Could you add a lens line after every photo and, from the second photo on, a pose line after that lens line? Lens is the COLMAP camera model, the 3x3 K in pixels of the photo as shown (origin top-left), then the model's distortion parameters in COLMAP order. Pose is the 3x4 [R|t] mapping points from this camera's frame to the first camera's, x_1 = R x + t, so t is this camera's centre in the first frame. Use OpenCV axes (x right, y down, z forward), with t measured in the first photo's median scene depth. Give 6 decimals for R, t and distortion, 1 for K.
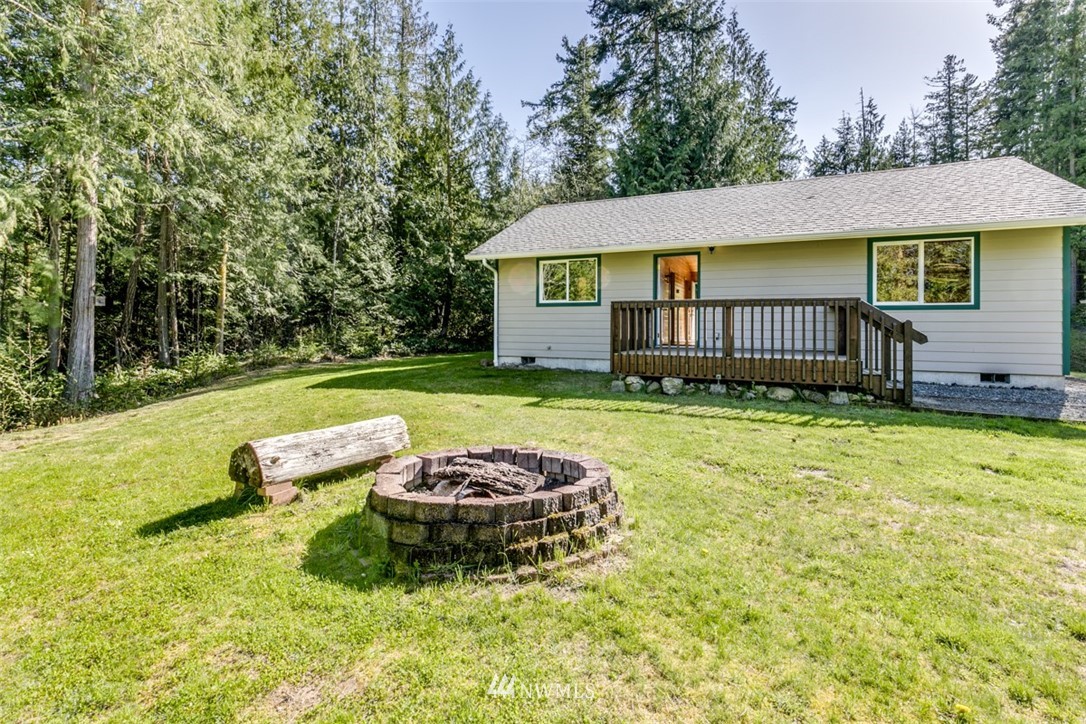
lens RADIAL K [[499.2, 0, 539.8], [0, 499.2, 333.2], [0, 0, 1]] dist [0.003528, 0.000120]
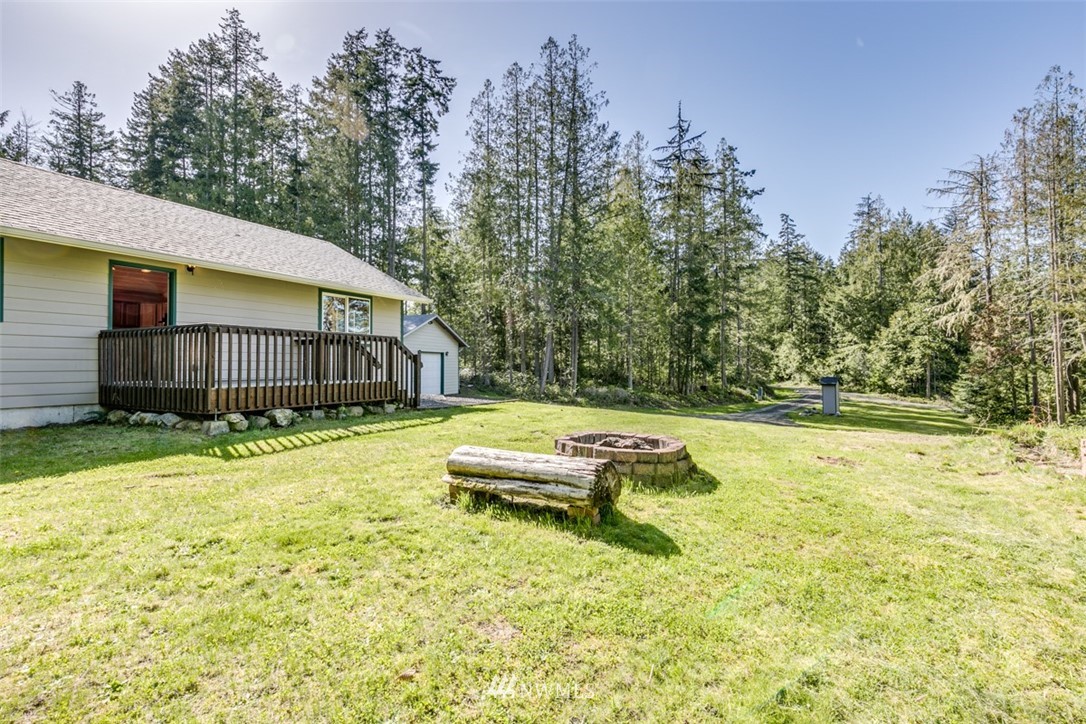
lens RADIAL K [[500.9, 0, 543.0], [0, 500.9, 362.0], [0, 0, 1]] dist [0.001442, -0.000149]
pose [[0.044048, 0.000782, 0.999029, -0.199690], [0.016616, 0.999861, -0.001515, 0.002657], [-0.998891, 0.016666, 0.044029, 0.133667]]
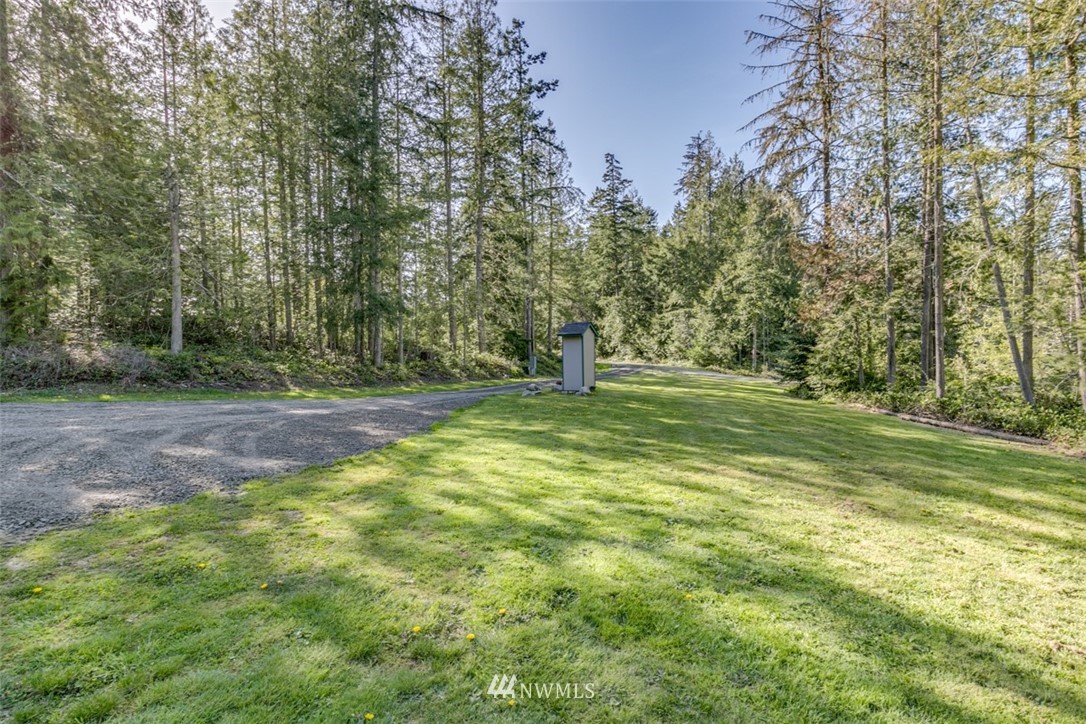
lens RADIAL K [[495.0, 0, 543.0], [0, 495.0, 362.0], [0, 0, 1]] dist [0.004205, 0.000304]
pose [[-0.189941, -0.029001, 0.981367, 0.471587], [0.017526, 0.999304, 0.032923, 0.080990], [-0.981639, 0.023453, -0.189301, -0.372162]]
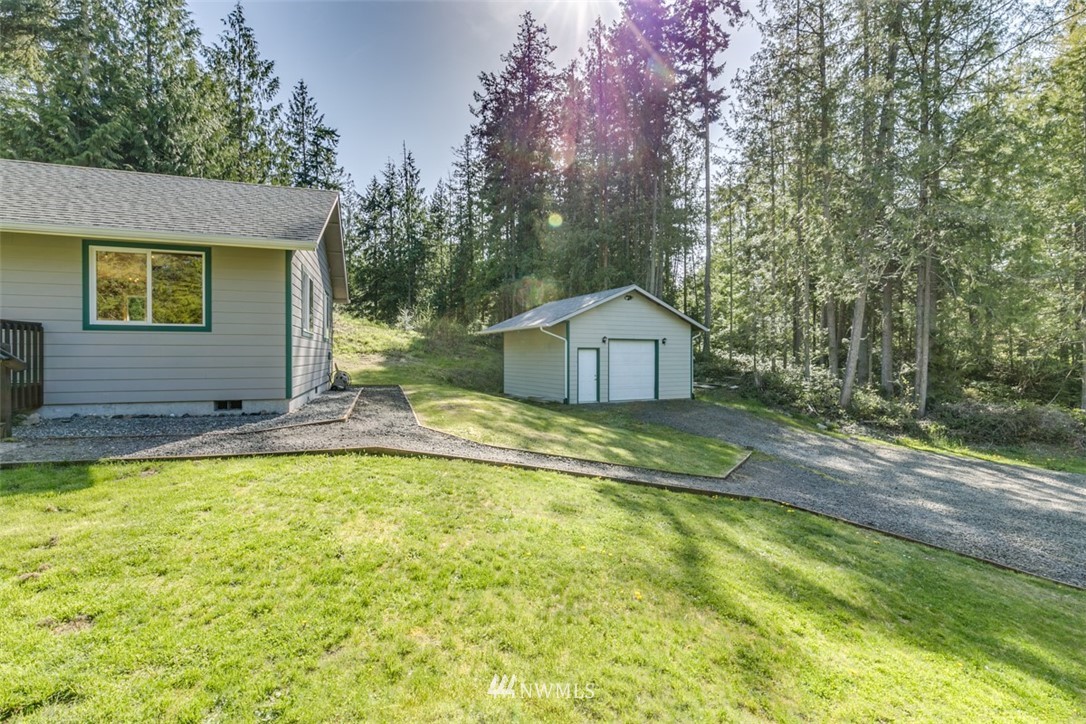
lens RADIAL K [[485.5, 0, 543.0], [0, 485.5, 362.0], [0, 0, 1]] dist [0.002661, 0.000303]
pose [[0.733307, -0.015021, 0.679732, 0.230477], [0.013022, 0.999883, 0.008048, 0.002728], [-0.679773, 0.002950, 0.733416, -0.021341]]
